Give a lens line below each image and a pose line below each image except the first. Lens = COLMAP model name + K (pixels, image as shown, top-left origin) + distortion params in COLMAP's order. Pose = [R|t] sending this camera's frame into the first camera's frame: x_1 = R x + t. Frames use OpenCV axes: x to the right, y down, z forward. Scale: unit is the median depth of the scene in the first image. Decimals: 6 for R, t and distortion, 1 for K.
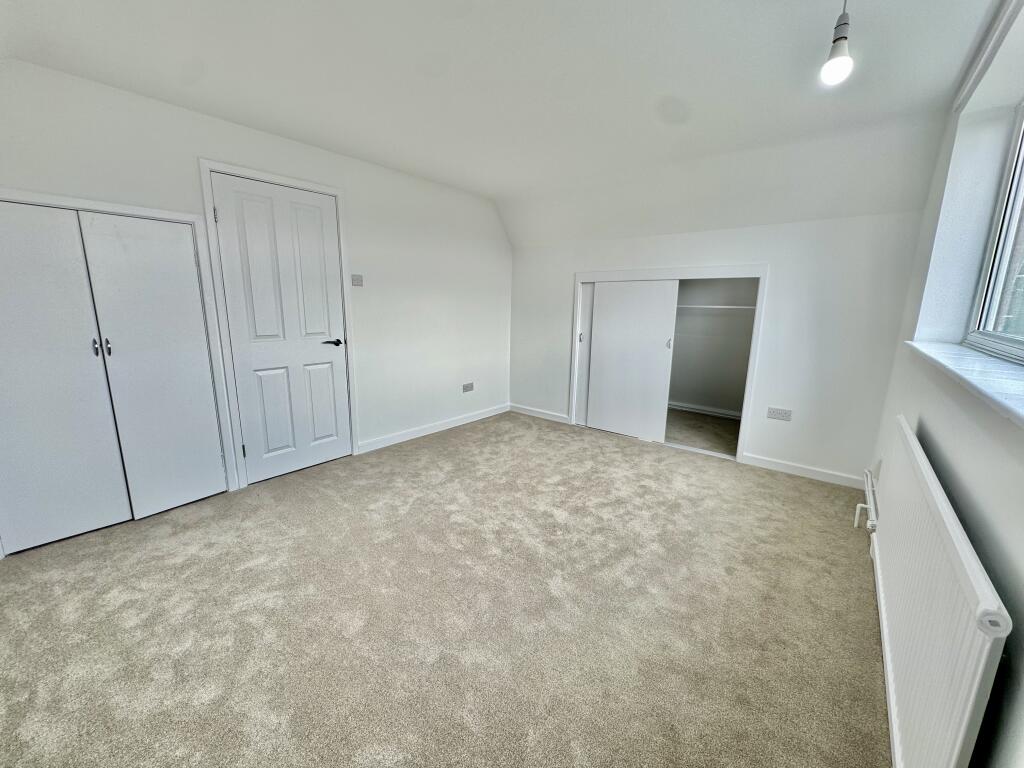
lens RADIAL K [[405.7, 0, 505.9], [0, 405.7, 386.1], [0, 0, 1]] dist [-0.001541, -0.000488]
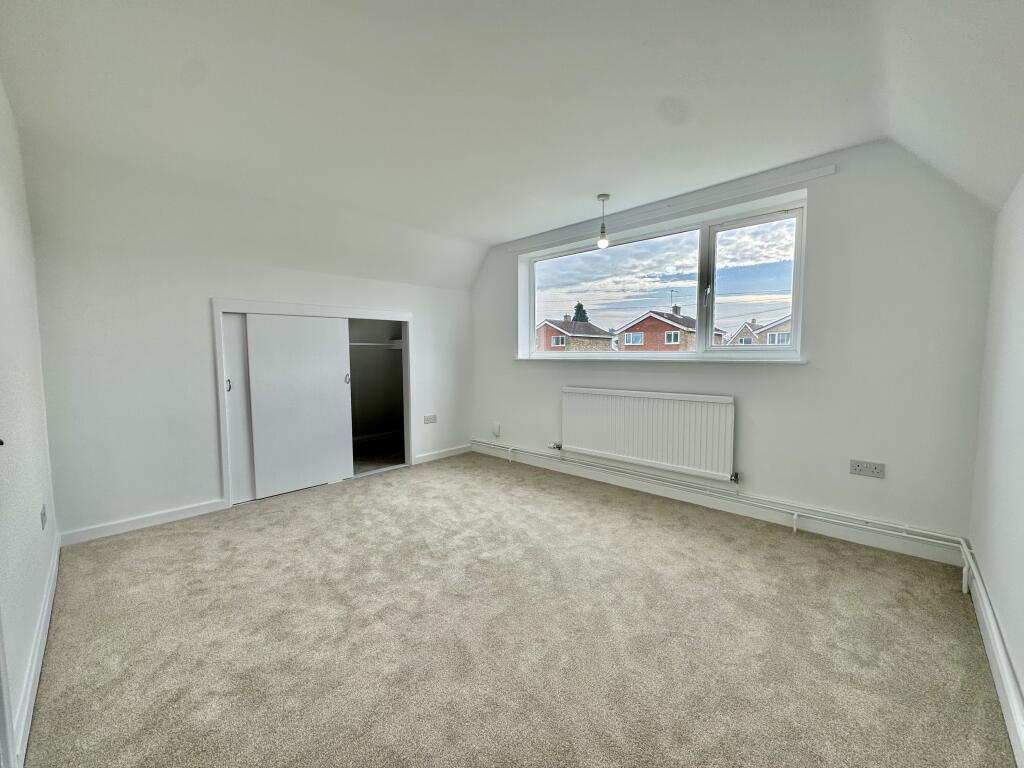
lens RADIAL K [[405.7, 0, 519.0], [0, 405.7, 384.0], [0, 0, 1]] dist [-0.001541, -0.000488]
pose [[0.068924, -0.091867, 0.993383, -0.613062], [0.207405, 0.975314, 0.075805, -0.082369], [-0.975824, 0.200808, 0.086276, 0.500631]]
